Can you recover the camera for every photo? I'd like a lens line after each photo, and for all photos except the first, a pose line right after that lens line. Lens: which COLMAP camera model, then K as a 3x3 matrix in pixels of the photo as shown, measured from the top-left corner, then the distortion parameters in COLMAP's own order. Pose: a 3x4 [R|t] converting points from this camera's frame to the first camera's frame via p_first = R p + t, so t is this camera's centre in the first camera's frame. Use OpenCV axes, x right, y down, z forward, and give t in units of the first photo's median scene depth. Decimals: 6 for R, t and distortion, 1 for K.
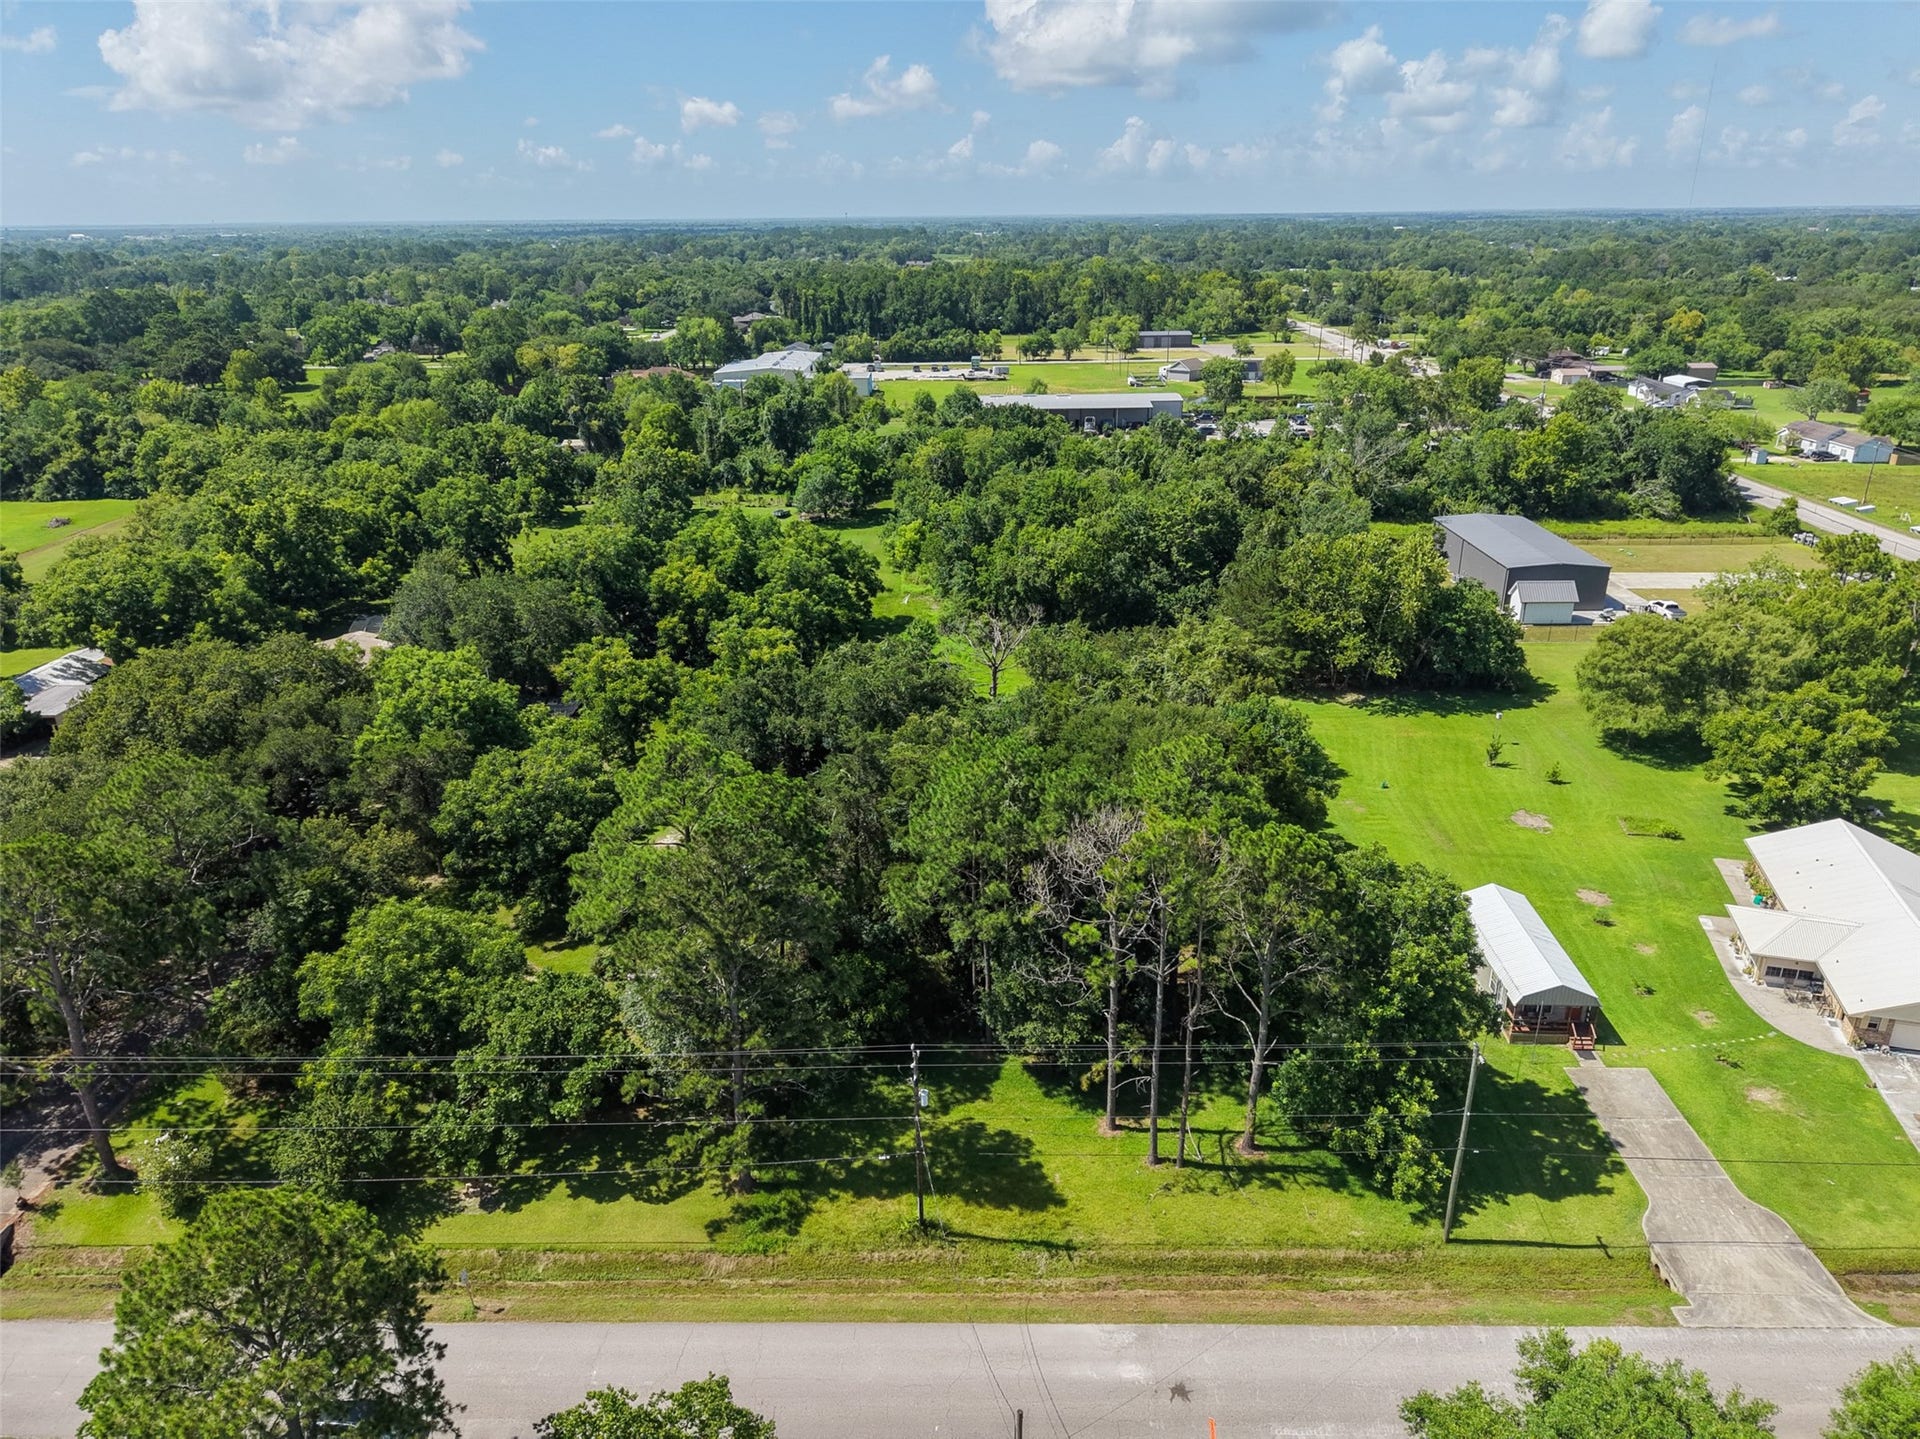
lens RADIAL K [[1281.3, 0, 958.0], [0, 1281.3, 718.2], [0, 0, 1]] dist [0.015715, -0.015136]
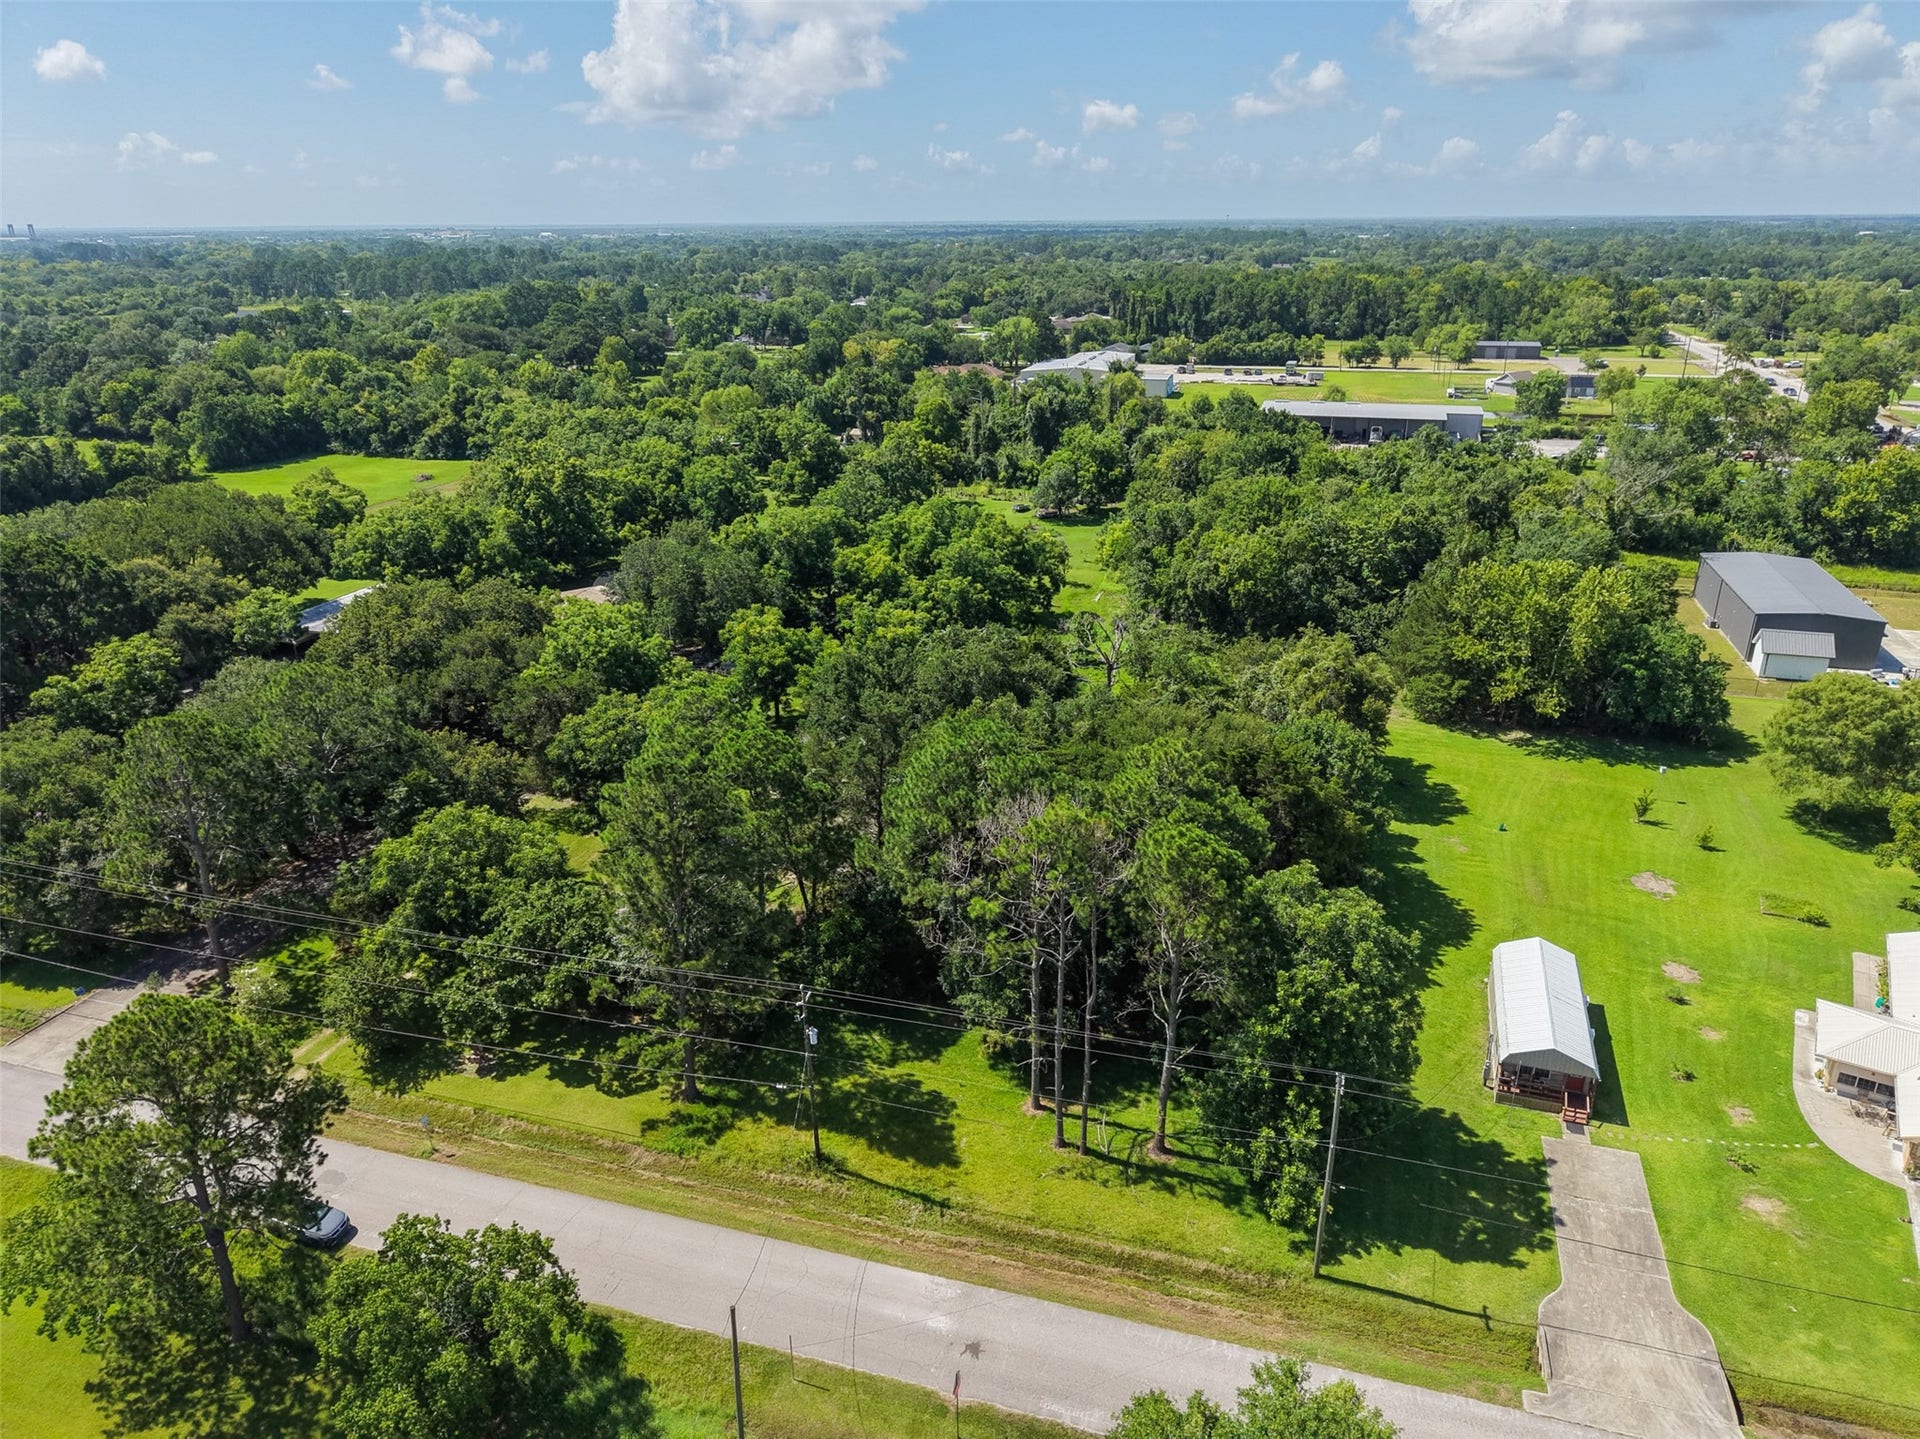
lens RADIAL K [[1281.3, 0, 965.8], [0, 1281.3, 722.6], [0, 0, 1]] dist [0.015715, -0.015136]
pose [[0.960843, 0.103495, -0.257041, 0.163177], [-0.103016, 0.994561, 0.015366, 0.001706], [0.257234, 0.011715, 0.966278, -0.005369]]
